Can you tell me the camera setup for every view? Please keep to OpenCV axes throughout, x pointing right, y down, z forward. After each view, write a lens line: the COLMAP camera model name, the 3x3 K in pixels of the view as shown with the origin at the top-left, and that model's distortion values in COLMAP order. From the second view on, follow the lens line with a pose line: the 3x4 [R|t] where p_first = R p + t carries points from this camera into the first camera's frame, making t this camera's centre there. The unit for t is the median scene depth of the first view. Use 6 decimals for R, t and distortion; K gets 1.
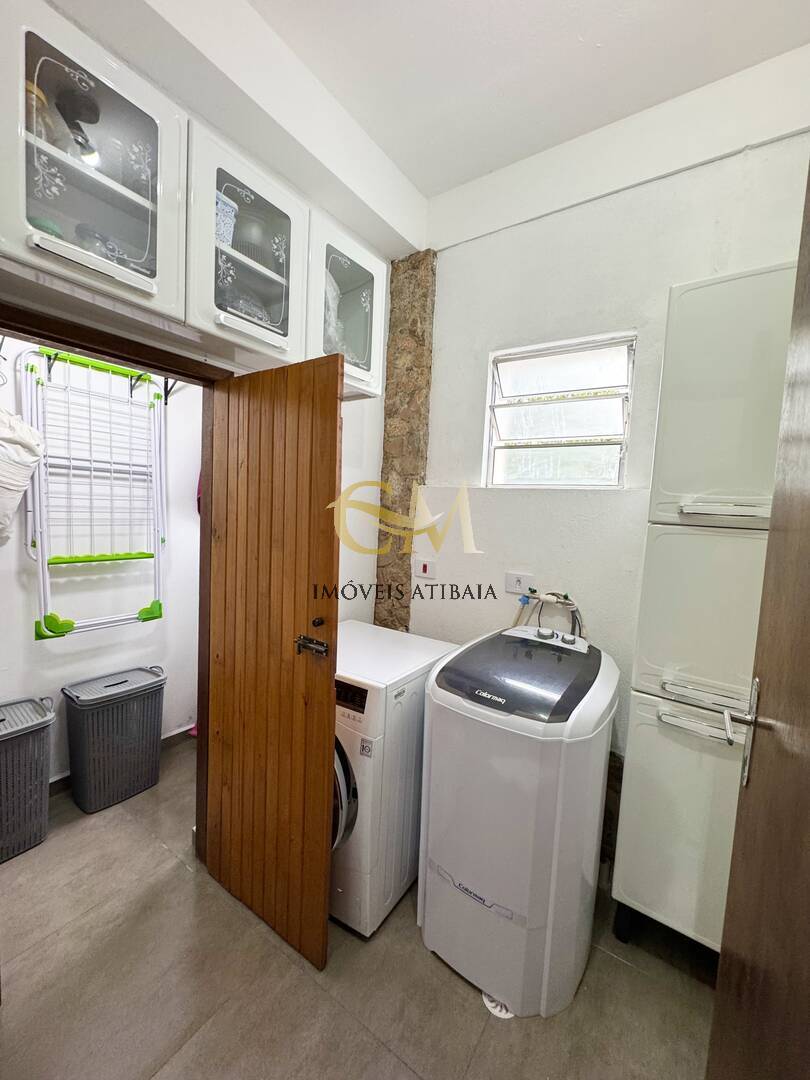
lens RADIAL K [[433.3, 0, 406.6], [0, 433.3, 537.7], [0, 0, 1]] dist [-0.001812, -0.000241]
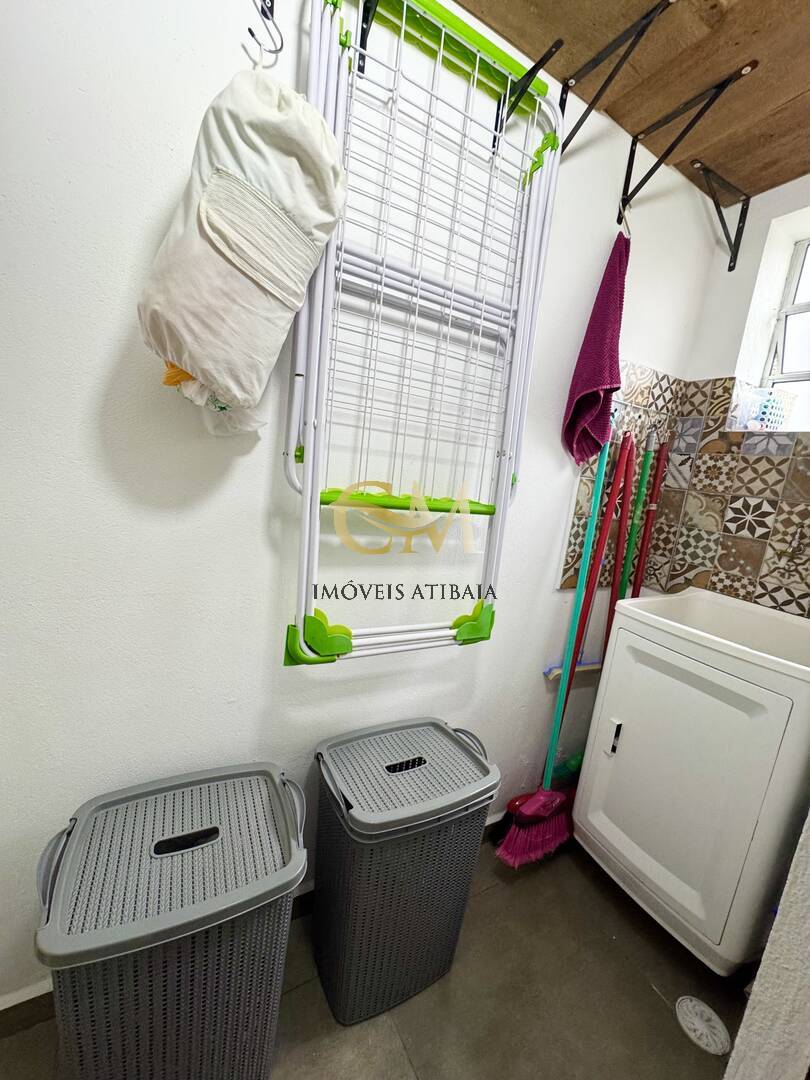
lens RADIAL K [[433.3, 0, 402.9], [0, 433.3, 540.5], [0, 0, 1]] dist [-0.001812, -0.000241]
pose [[0.896264, 0.137109, -0.421796, -0.553157], [-0.108997, 0.989942, 0.090187, 0.050269], [0.429919, -0.034857, 0.902194, 0.625572]]
